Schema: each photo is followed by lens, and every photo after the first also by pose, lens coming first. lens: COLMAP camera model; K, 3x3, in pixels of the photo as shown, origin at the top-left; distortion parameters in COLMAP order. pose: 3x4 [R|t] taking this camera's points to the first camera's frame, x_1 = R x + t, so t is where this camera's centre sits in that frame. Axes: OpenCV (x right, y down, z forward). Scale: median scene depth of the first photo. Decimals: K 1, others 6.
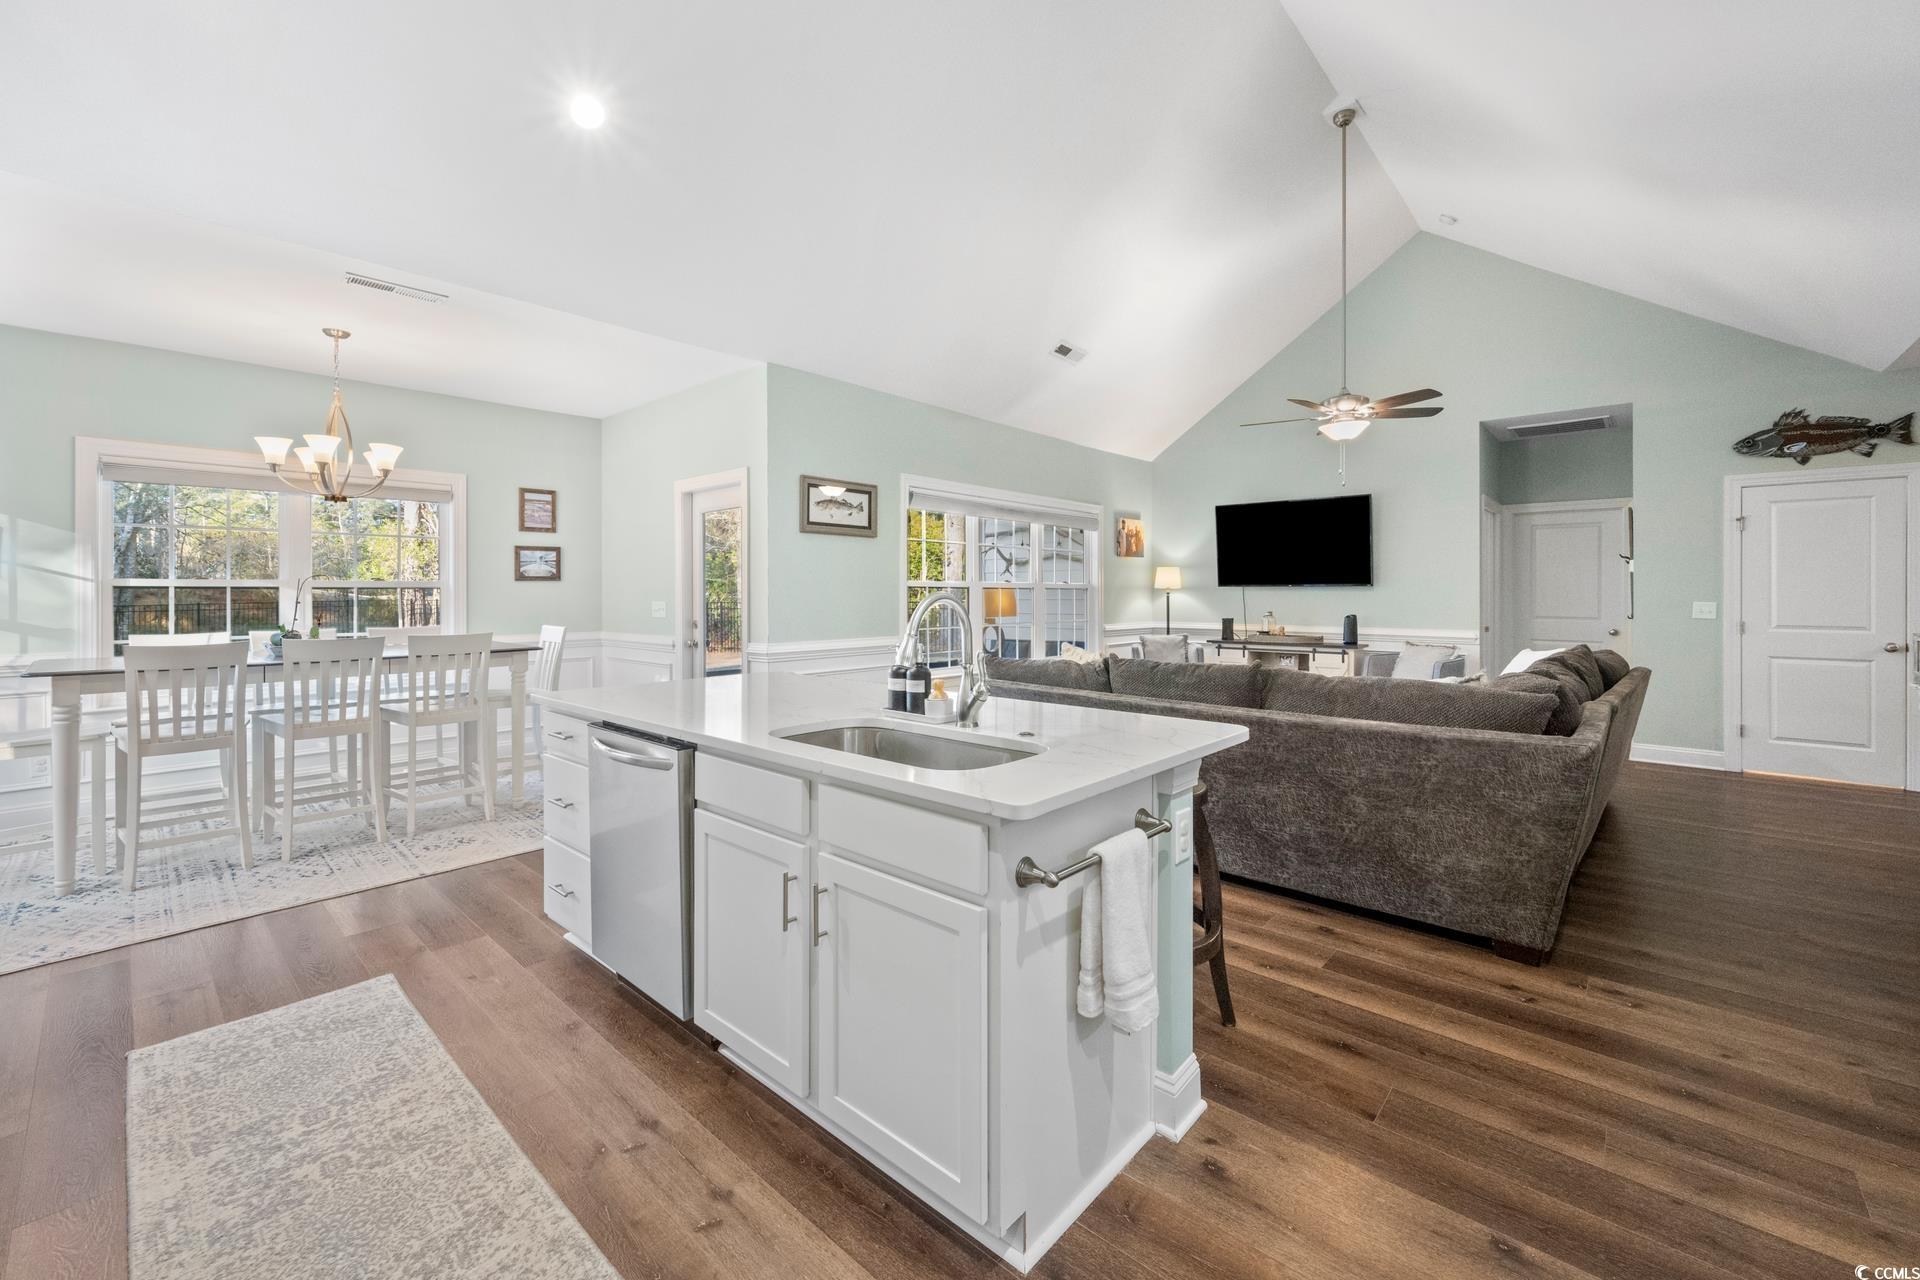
lens RADIAL K [[776.8, 0, 951.2], [0, 776.8, 600.3], [0, 0, 1]] dist [-0.002520, -0.000151]
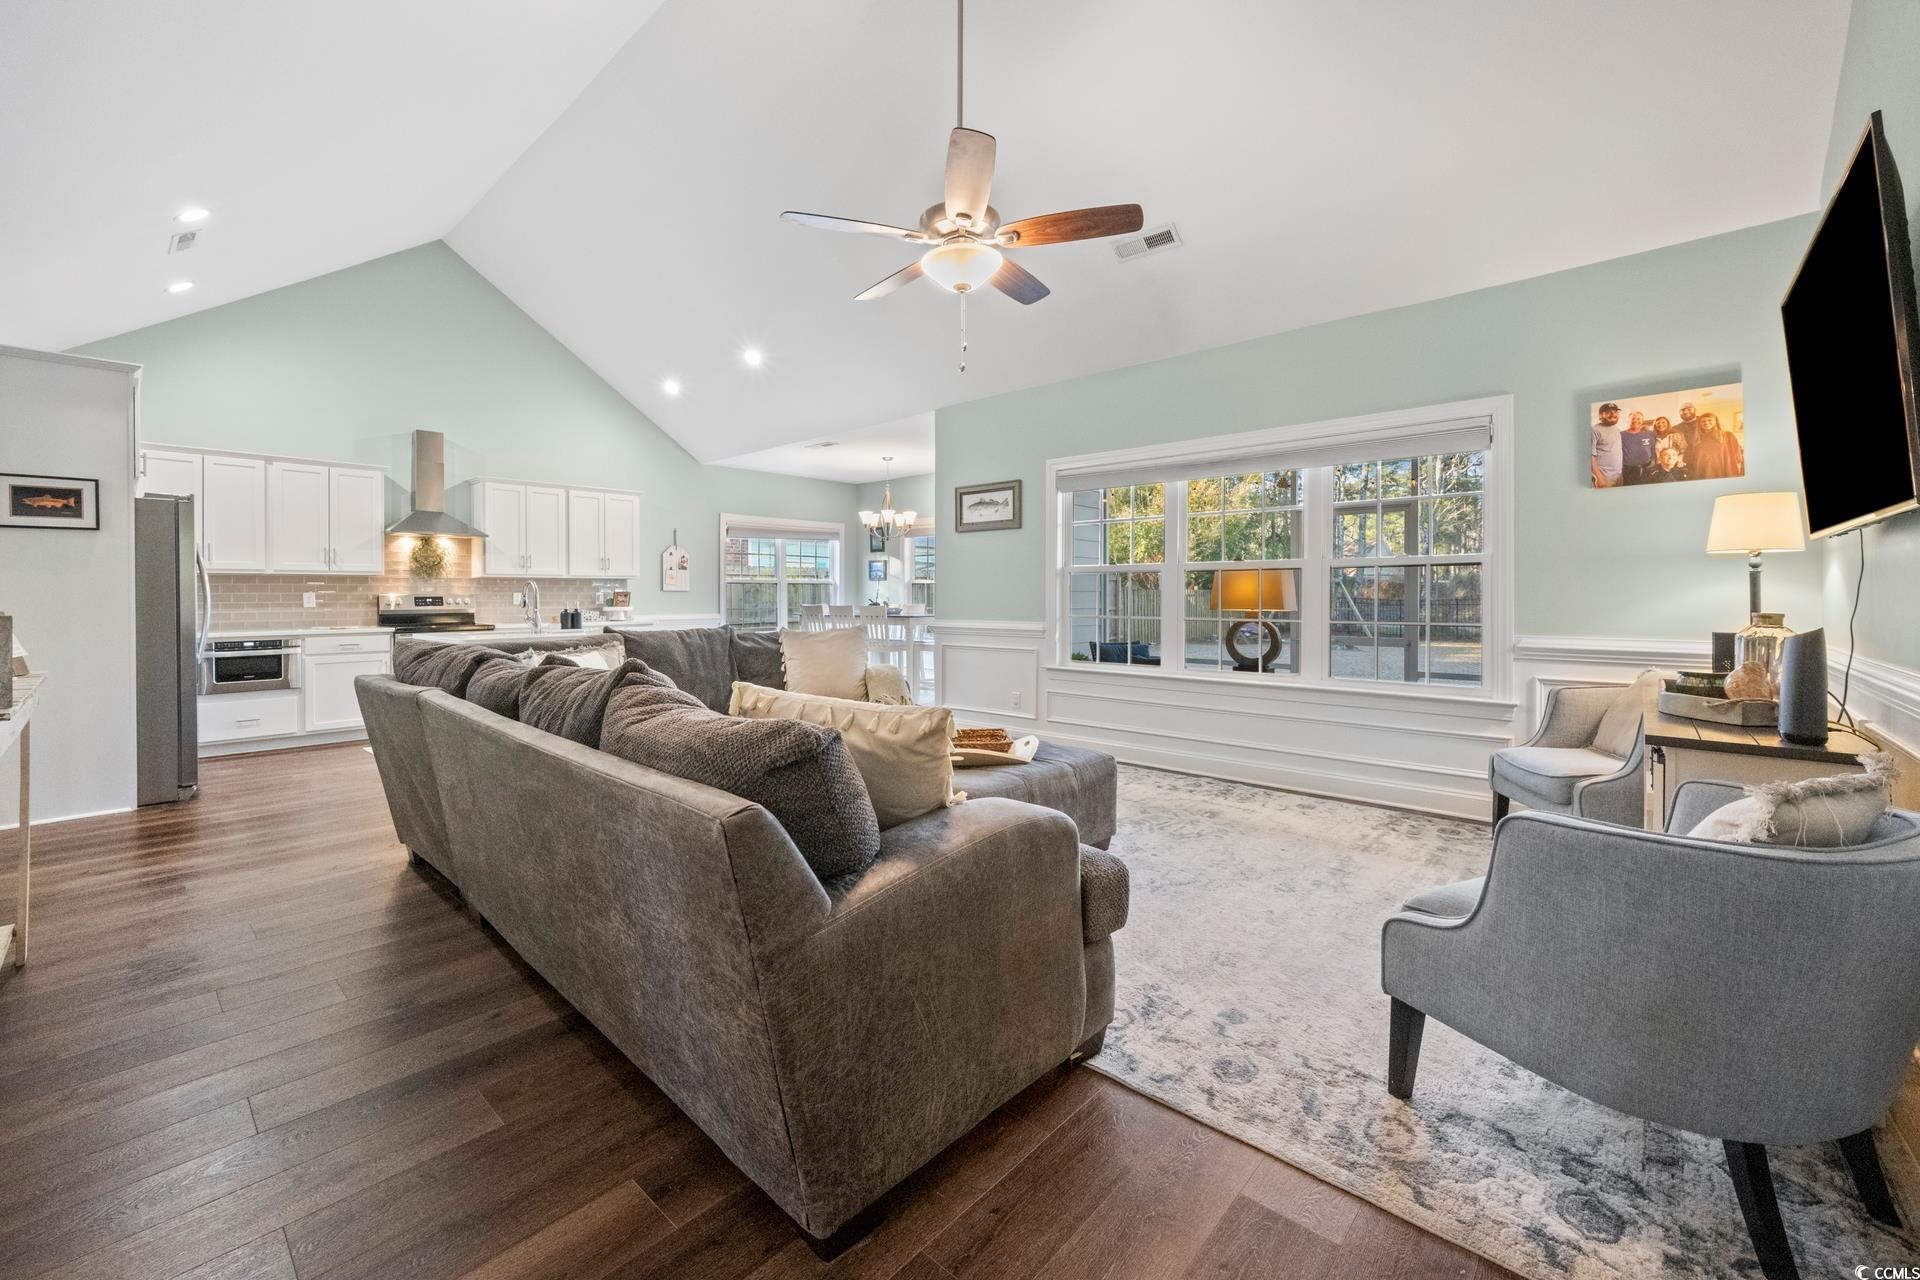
lens RADIAL K [[776.8, 0, 951.2], [0, 776.8, 600.3], [0, 0, 1]] dist [-0.002520, -0.000151]
pose [[-0.004967, 0.006757, -0.999965, 0.951800], [-0.006656, 0.999955, 0.006790, 0.011930], [0.999966, 0.006689, -0.004922, 0.889631]]
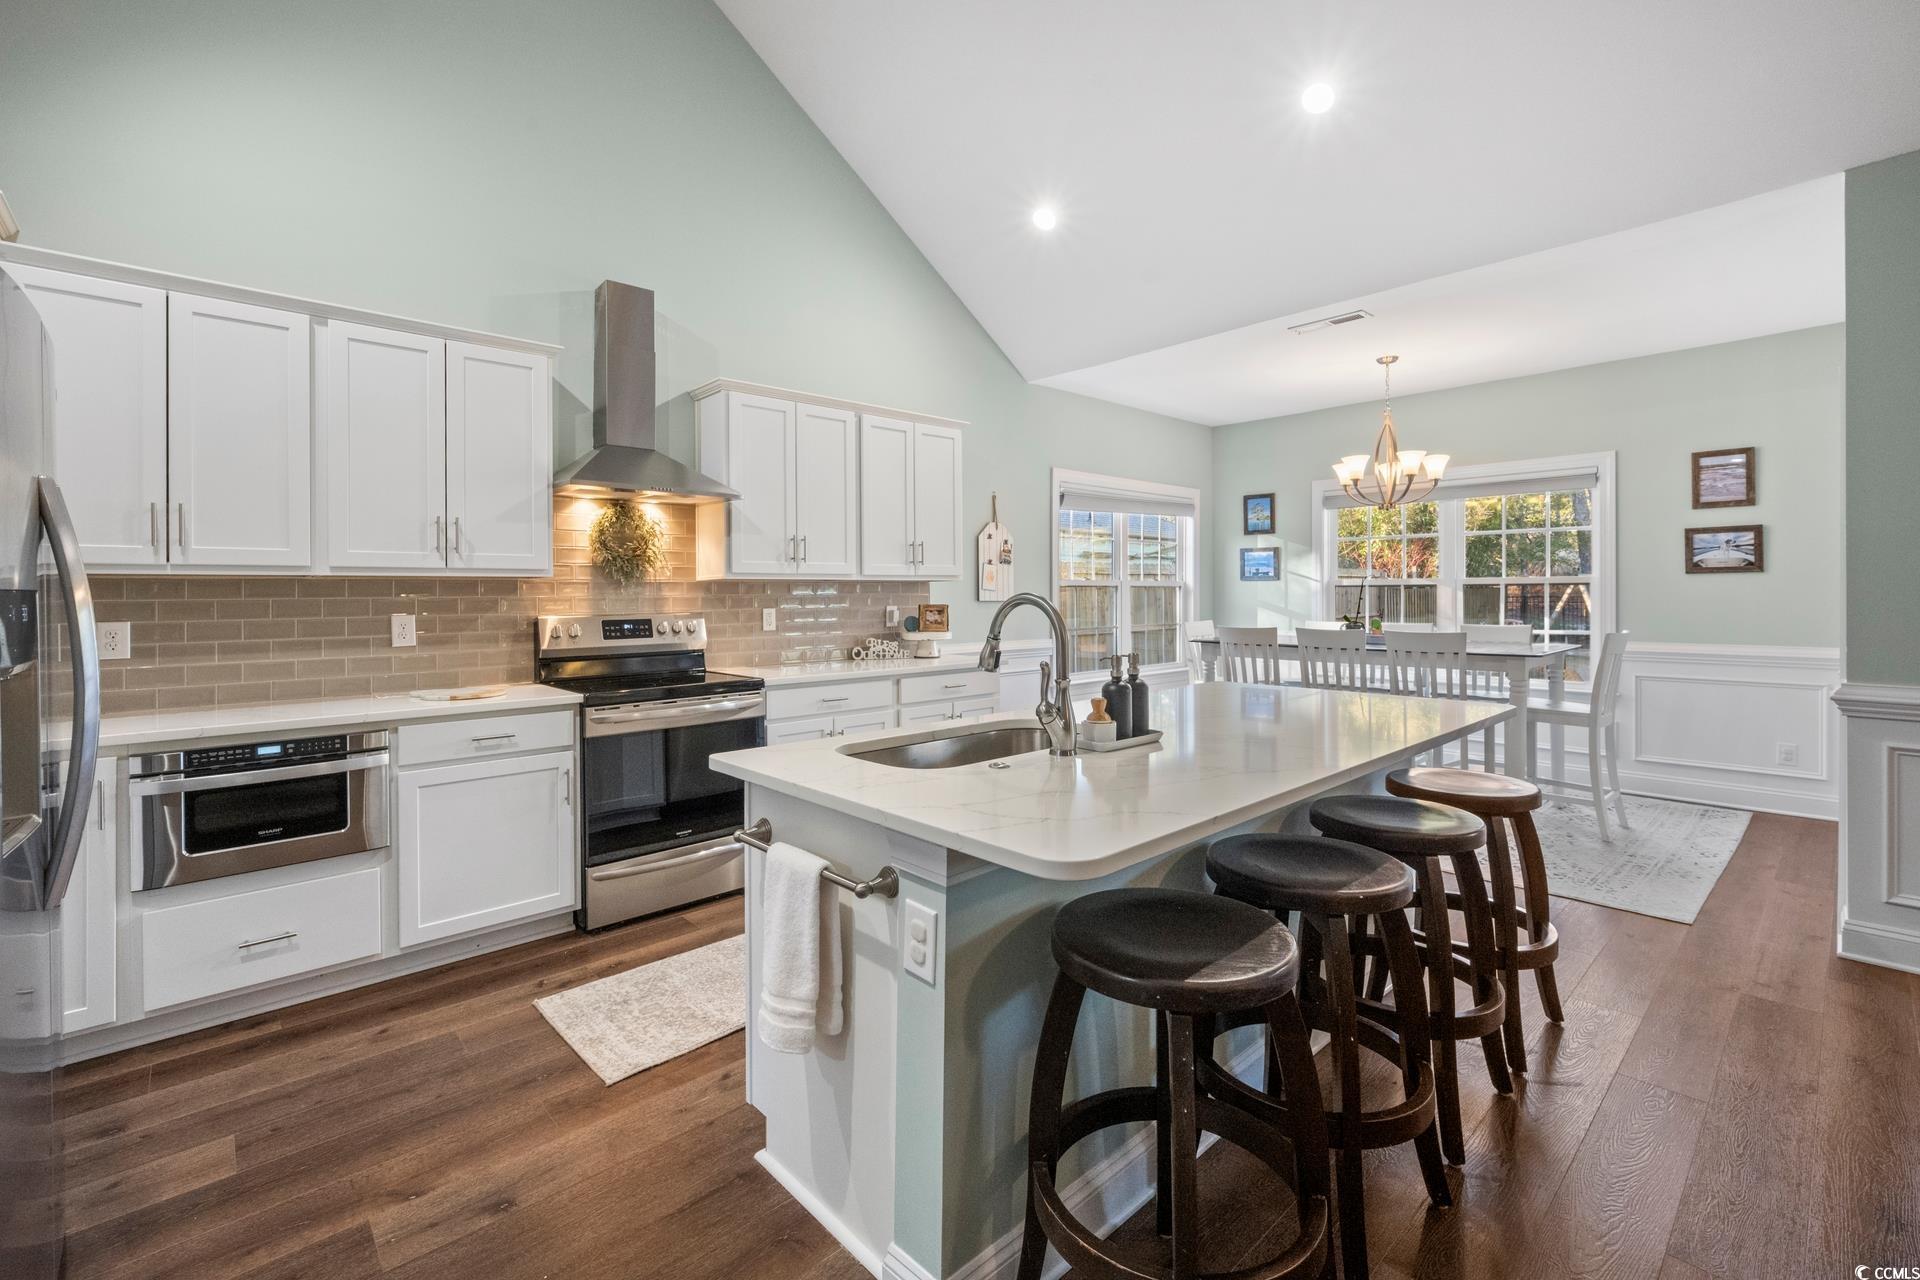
lens RADIAL K [[830.5, 0, 962.1], [0, 830.5, 596.3], [0, 0, 1]] dist [-0.001764, -0.000054]
pose [[-0.084103, 0.006229, -0.996438, 0.347264], [-0.005381, 0.999963, 0.006705, -0.004351], [0.996443, 0.005926, -0.084067, 0.366296]]
